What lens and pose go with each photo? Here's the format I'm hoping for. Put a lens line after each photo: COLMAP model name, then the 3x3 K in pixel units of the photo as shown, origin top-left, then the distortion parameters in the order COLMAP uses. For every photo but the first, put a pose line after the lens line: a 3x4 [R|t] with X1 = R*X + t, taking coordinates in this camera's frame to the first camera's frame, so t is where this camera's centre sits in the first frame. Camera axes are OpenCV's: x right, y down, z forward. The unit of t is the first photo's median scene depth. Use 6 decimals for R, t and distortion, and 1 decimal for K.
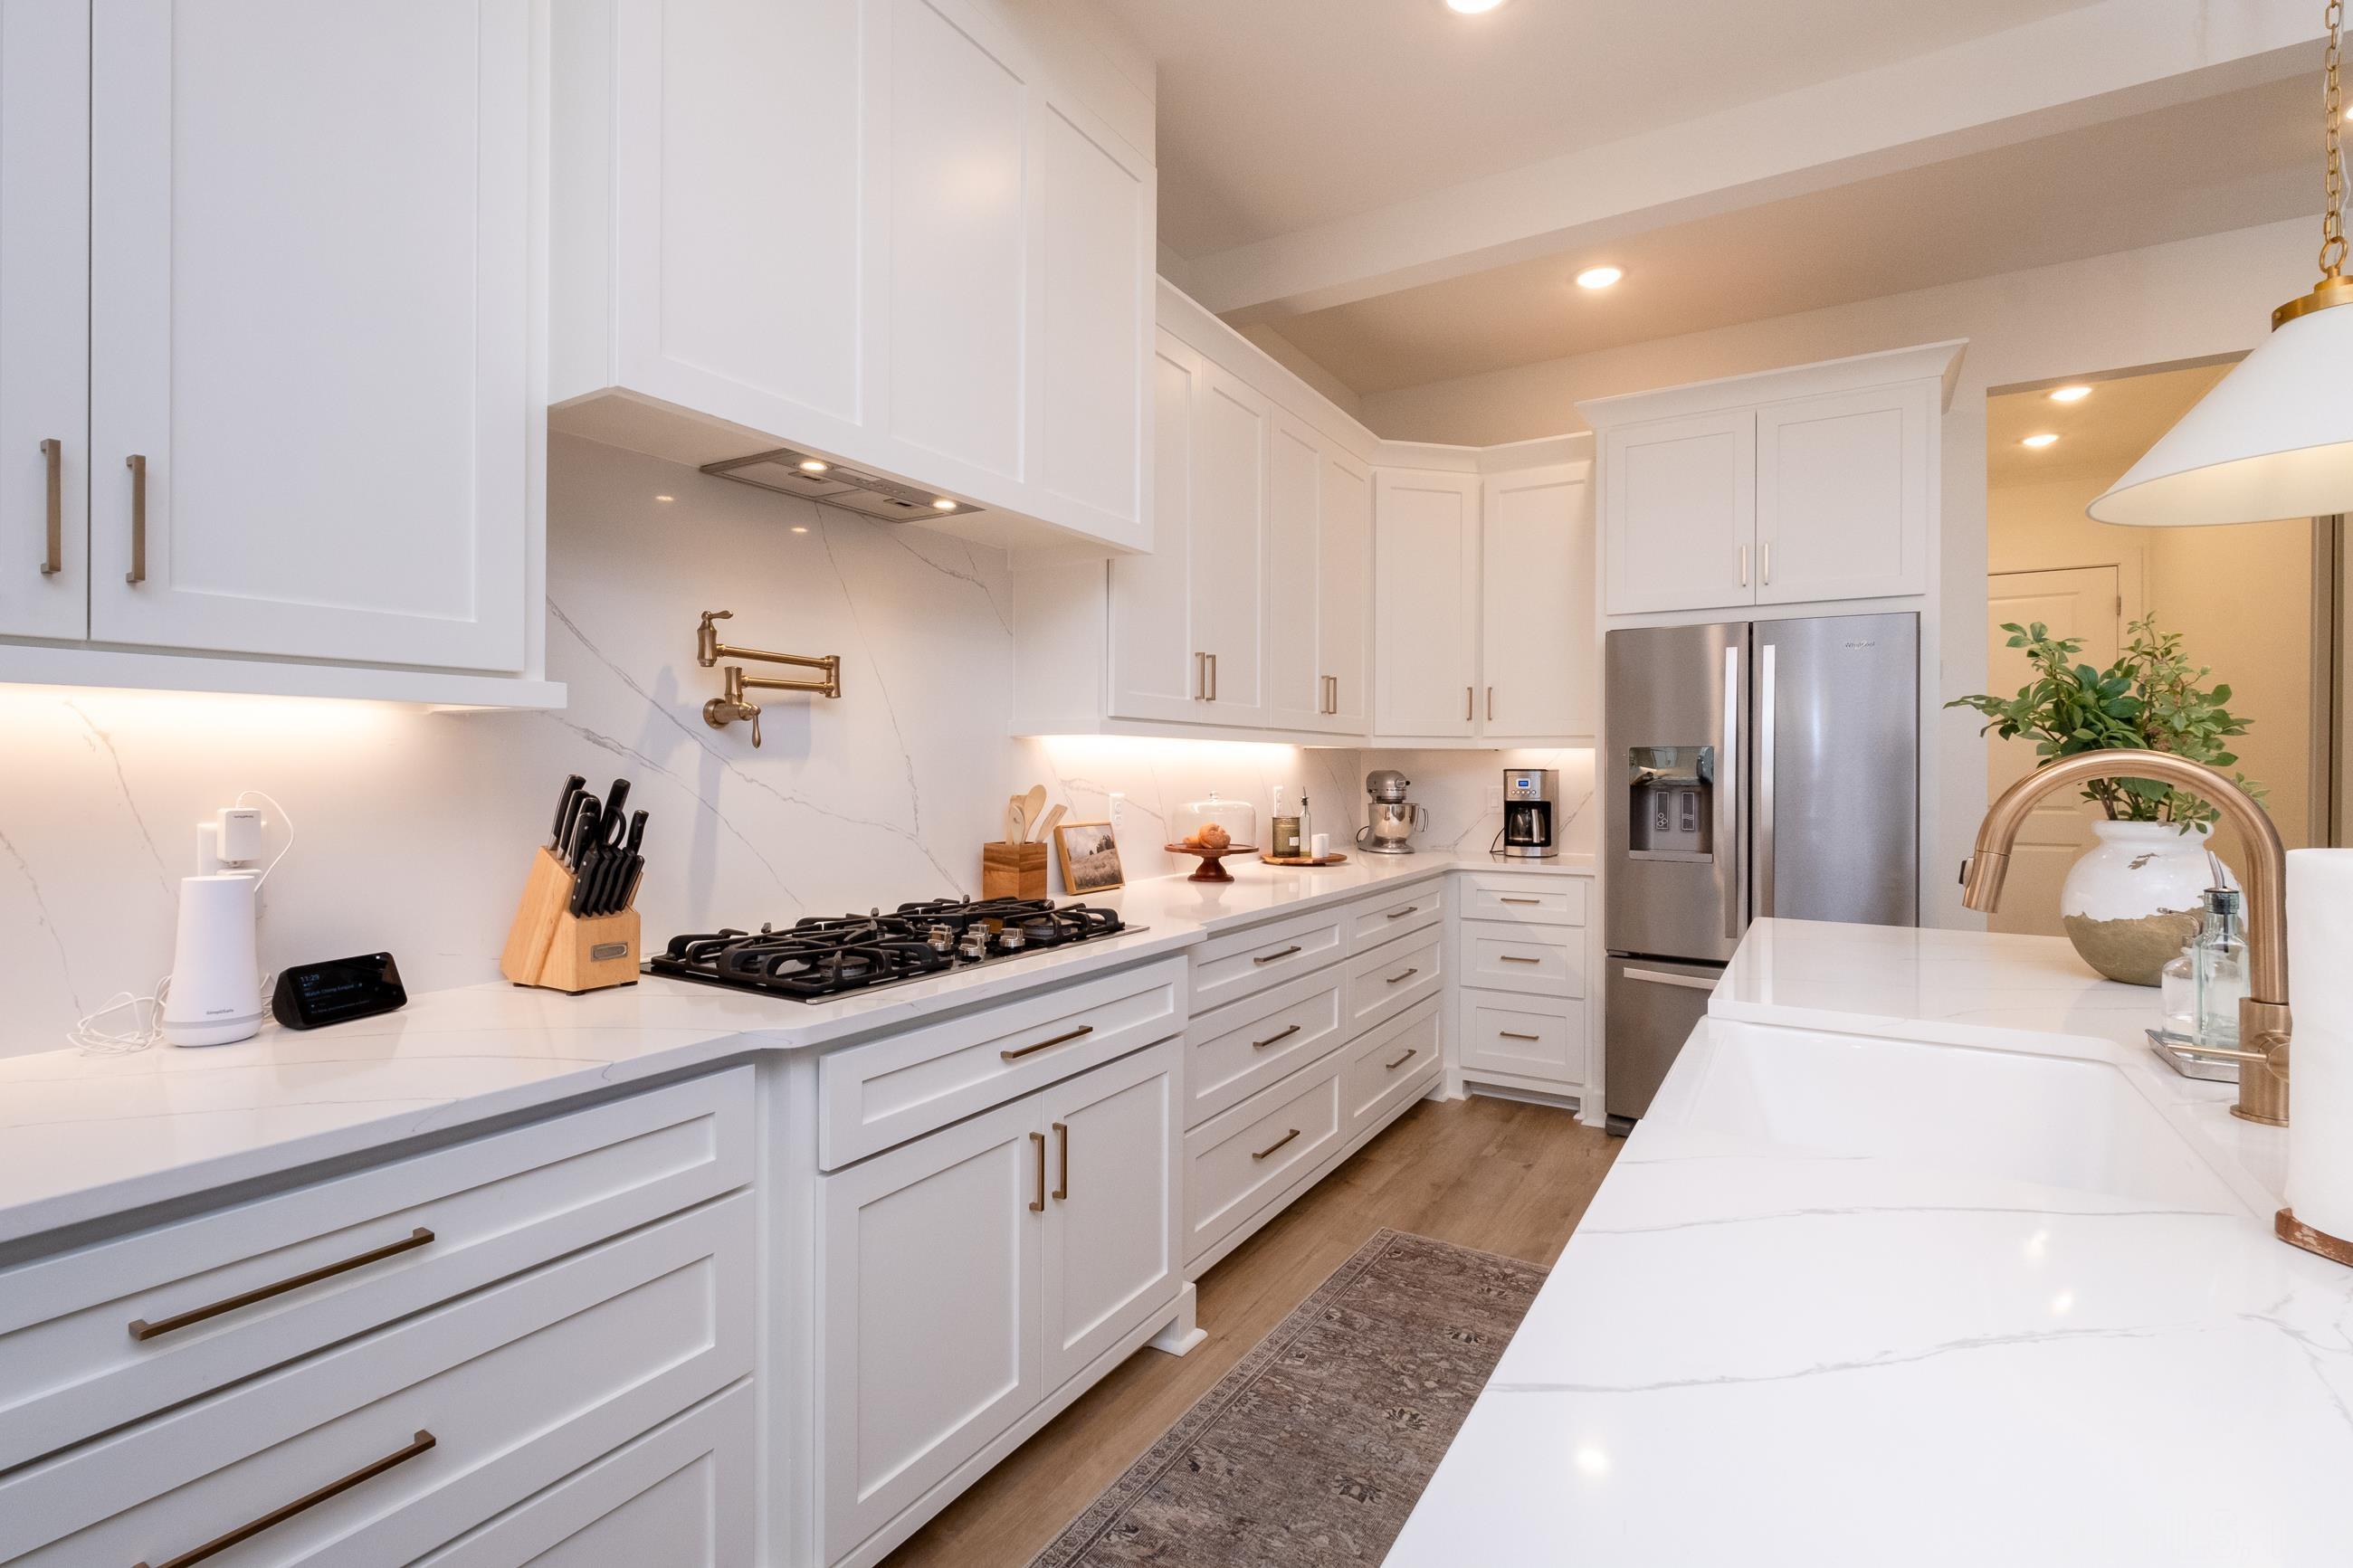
lens RADIAL K [[1058.7, 0, 1173.2], [0, 1058.7, 771.4], [0, 0, 1]] dist [-0.001423, -0.000180]
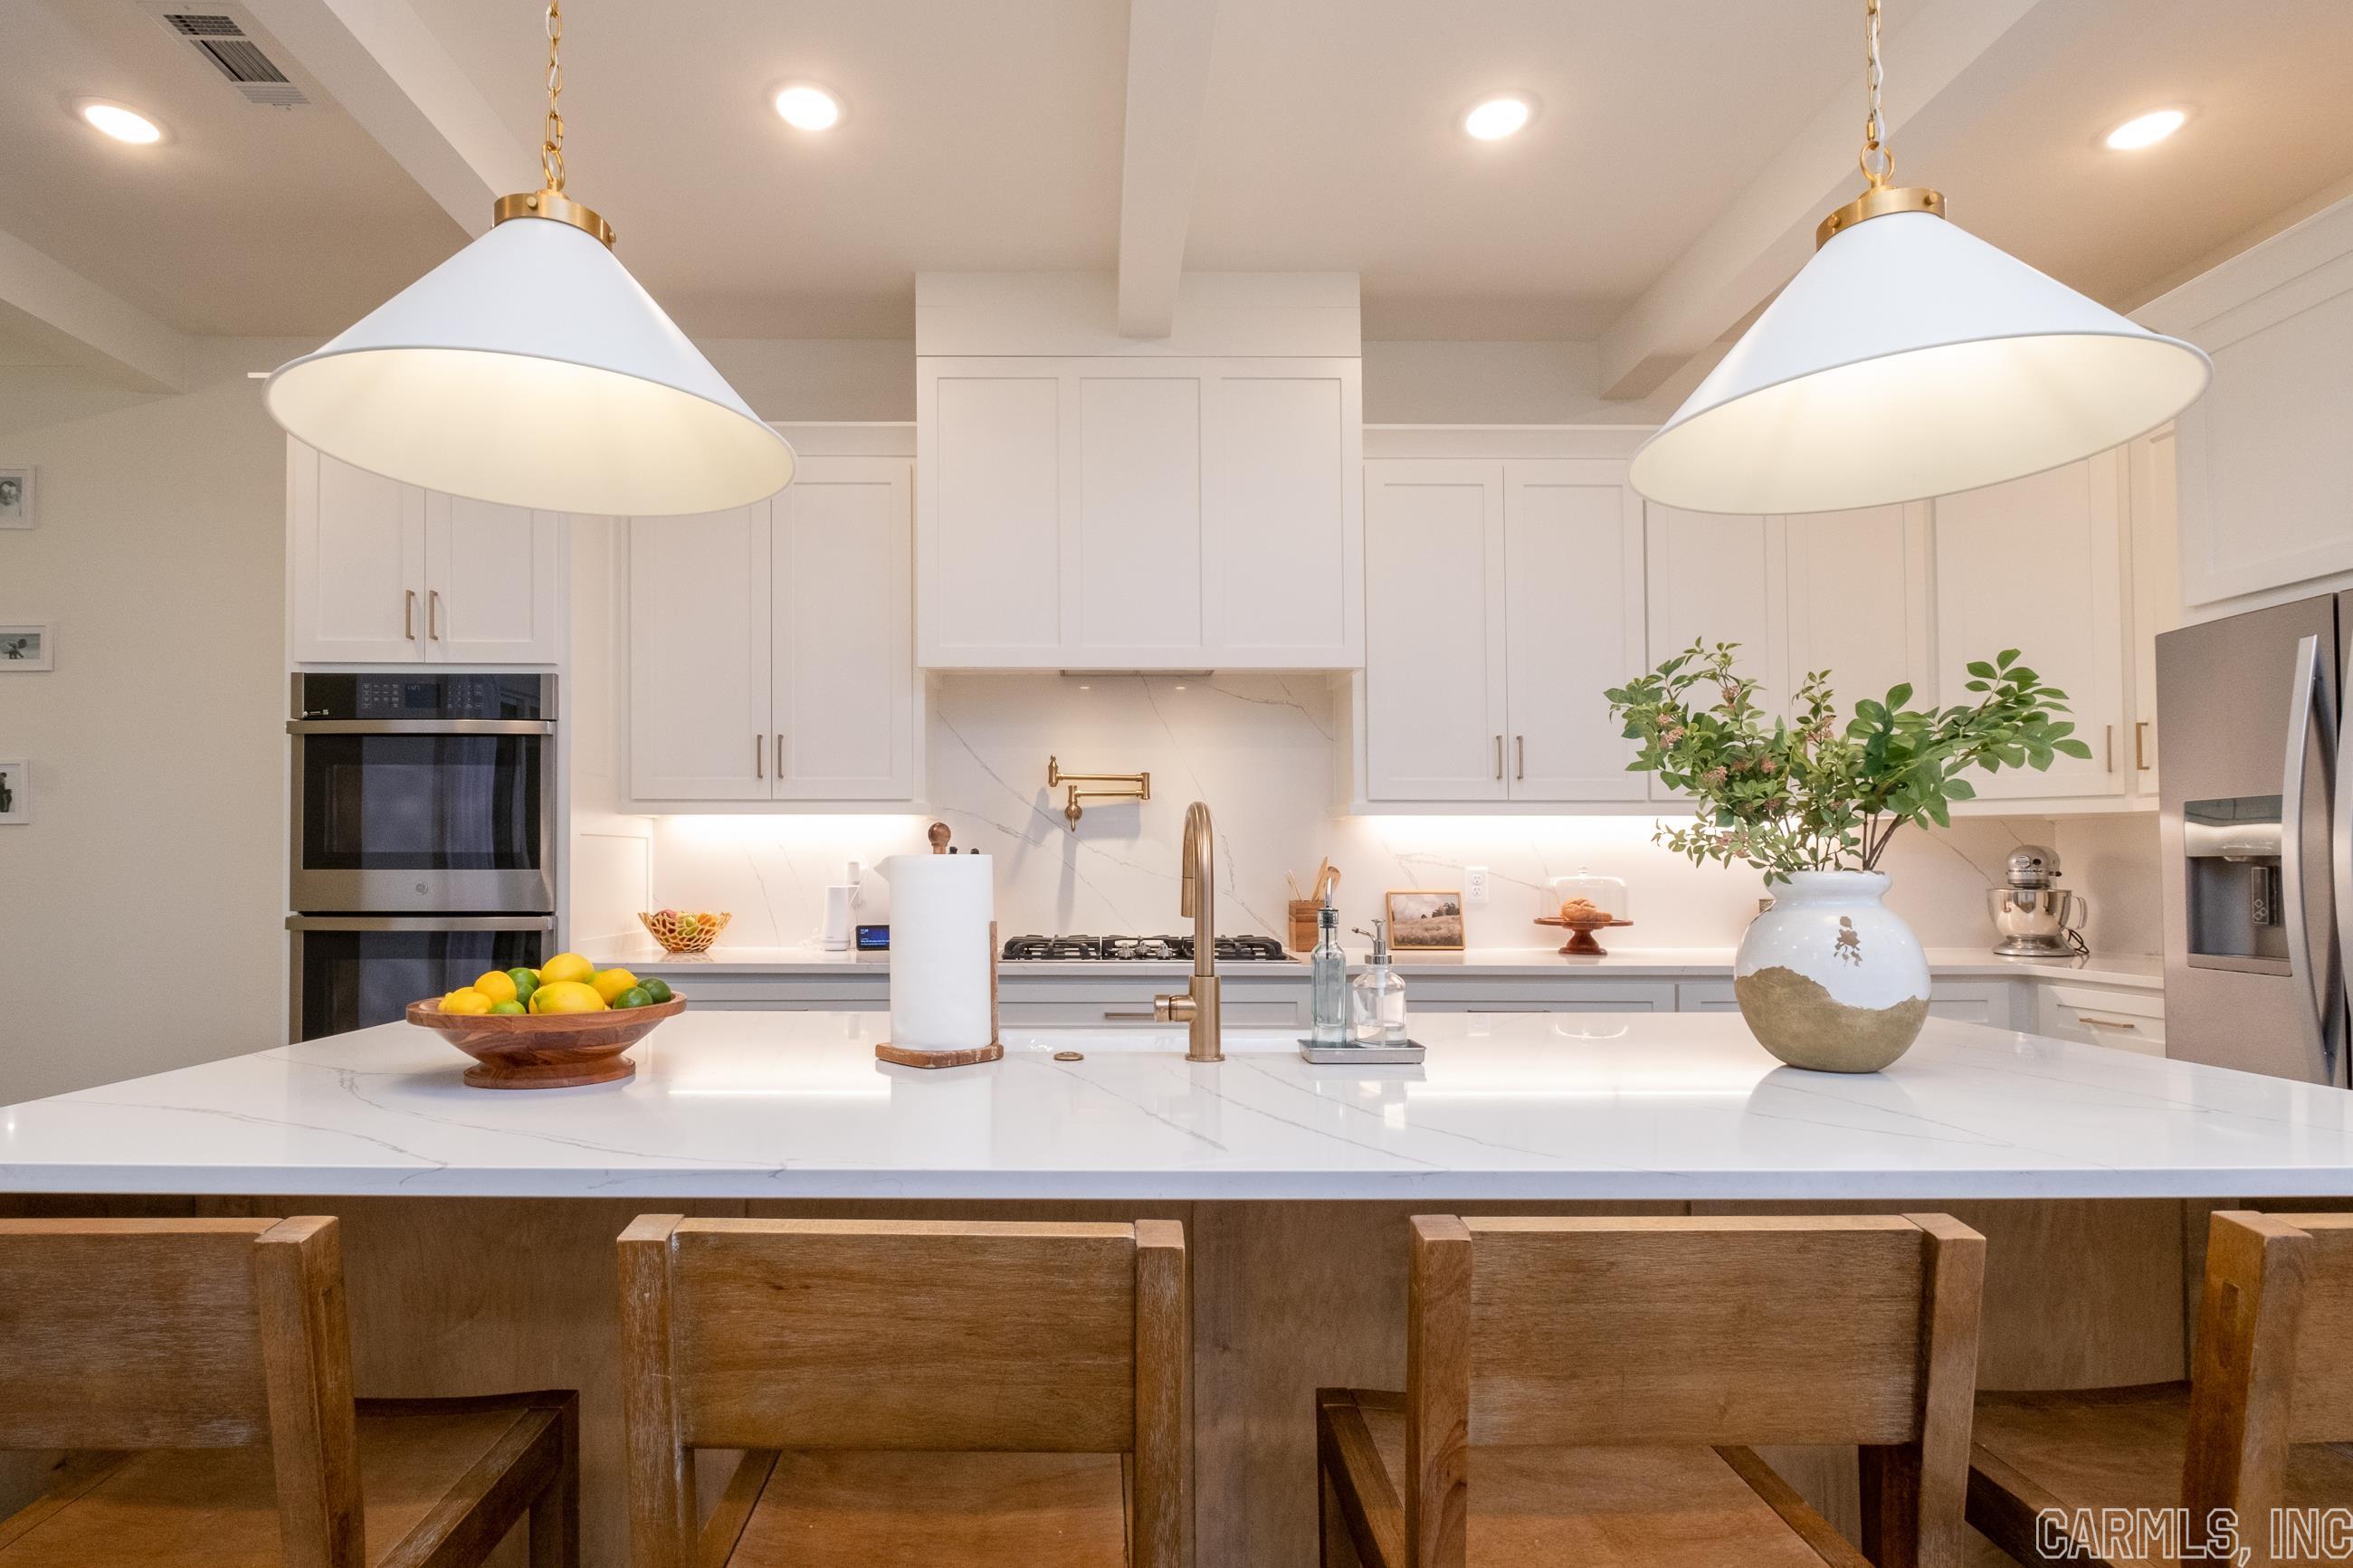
lens RADIAL K [[1101.4, 0, 1104.5], [0, 1101.4, 834.5], [0, 0, 1]] dist [-0.002856, -0.000350]
pose [[0.528733, -0.024659, -0.848430, 0.729482], [-0.001342, 0.999552, -0.029888, 0.022204], [0.848787, 0.016942, 0.528463, 0.056404]]
